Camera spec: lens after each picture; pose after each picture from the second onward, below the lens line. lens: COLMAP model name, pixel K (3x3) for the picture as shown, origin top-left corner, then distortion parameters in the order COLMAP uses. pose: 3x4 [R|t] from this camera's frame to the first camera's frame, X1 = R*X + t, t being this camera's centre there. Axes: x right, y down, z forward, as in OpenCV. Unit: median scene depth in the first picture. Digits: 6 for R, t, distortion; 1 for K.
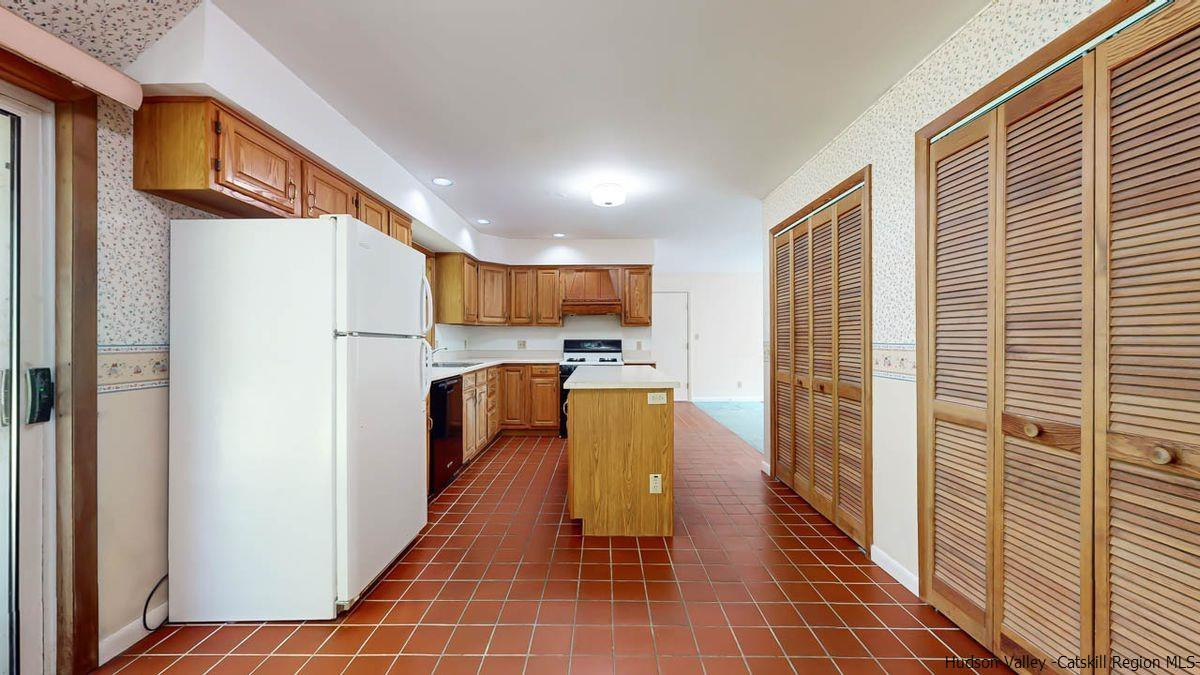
lens RADIAL K [[419.6, 0, 602.7], [0, 419.6, 337.7], [0, 0, 1]] dist [-0.000429, -0.000250]
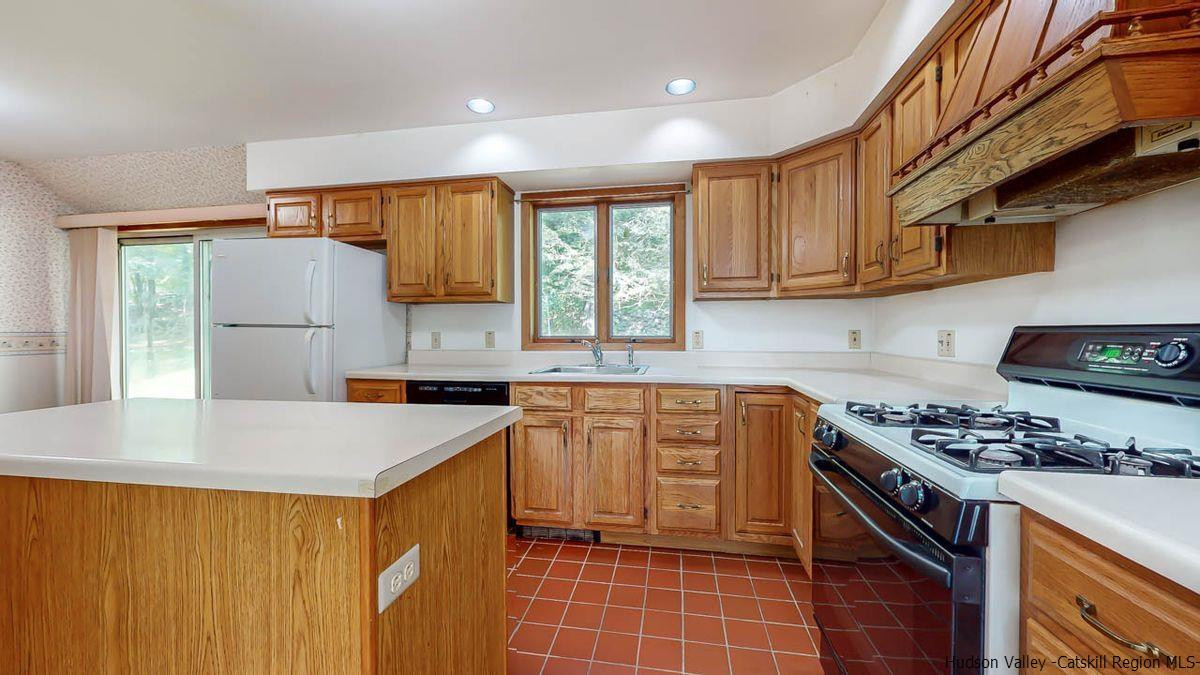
lens RADIAL K [[419.6, 0, 606.9], [0, 419.6, 340.9], [0, 0, 1]] dist [-0.000129, 0.000016]
pose [[-0.166292, 0.017535, -0.985921, 0.379518], [0.004813, 0.999844, 0.016971, 0.017487], [0.986065, -0.001924, -0.166350, 1.758829]]
